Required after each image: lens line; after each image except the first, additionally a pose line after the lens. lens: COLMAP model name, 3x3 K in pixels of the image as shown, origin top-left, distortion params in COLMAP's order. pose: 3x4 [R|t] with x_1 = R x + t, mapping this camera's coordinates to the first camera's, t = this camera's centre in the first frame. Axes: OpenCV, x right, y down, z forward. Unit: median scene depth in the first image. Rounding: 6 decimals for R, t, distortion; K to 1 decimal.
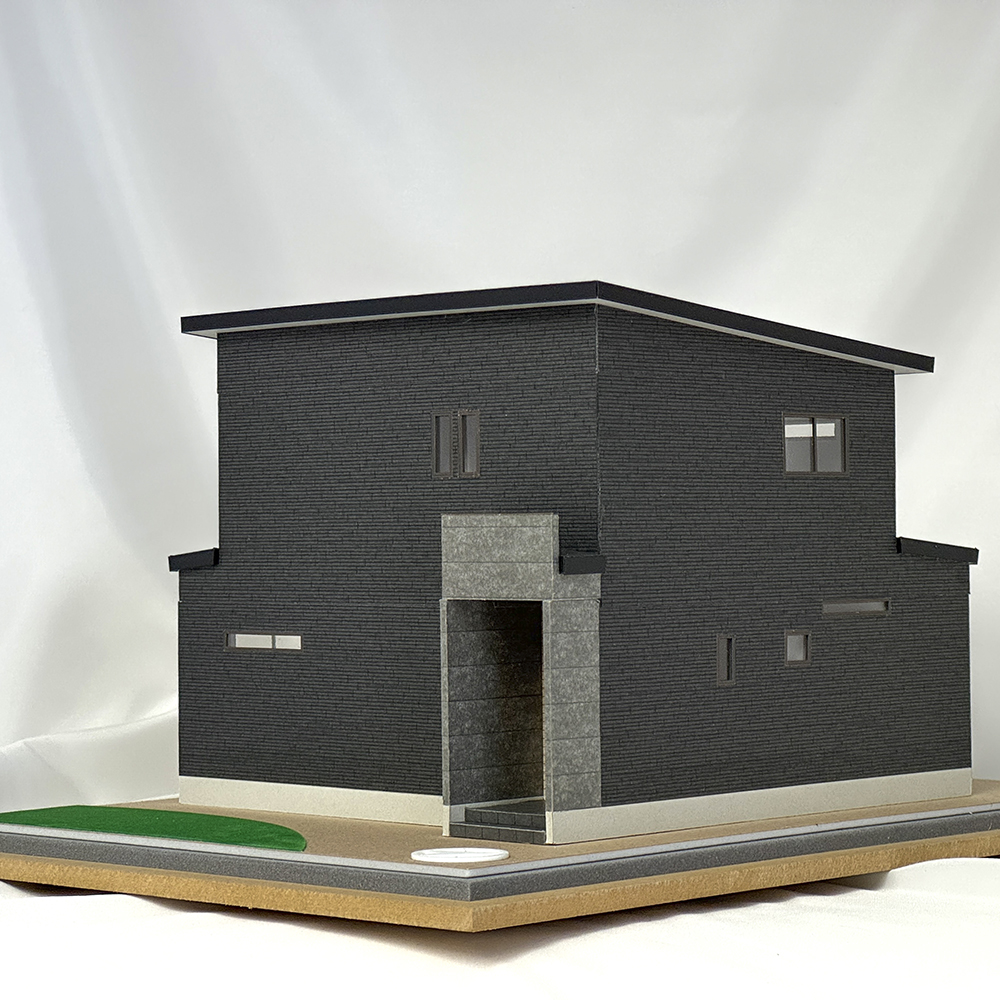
lens RADIAL K [[3048.7, 0, 500.0], [0, 3048.7, 500.0], [0, 0, 1]] dist [-0.888161, 22.968066]
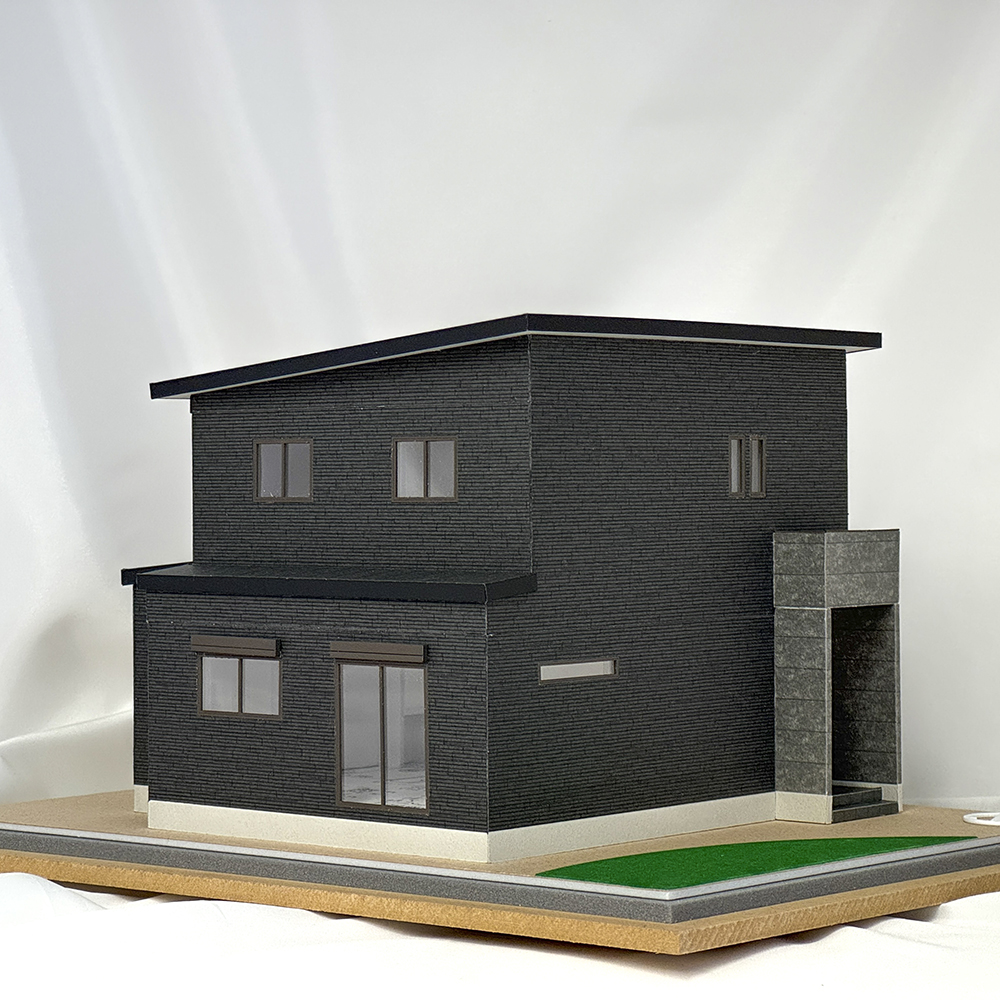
lens RADIAL K [[3048.7, 0, 500.0], [0, 3048.7, 500.0], [0, 0, 1]] dist [-0.888161, 22.968066]
pose [[-0.043579, -0.000532, 0.999050, -1.111340], [-0.004372, 0.999990, 0.000342, -0.006625], [-0.999040, -0.004353, -0.043581, 1.167793]]
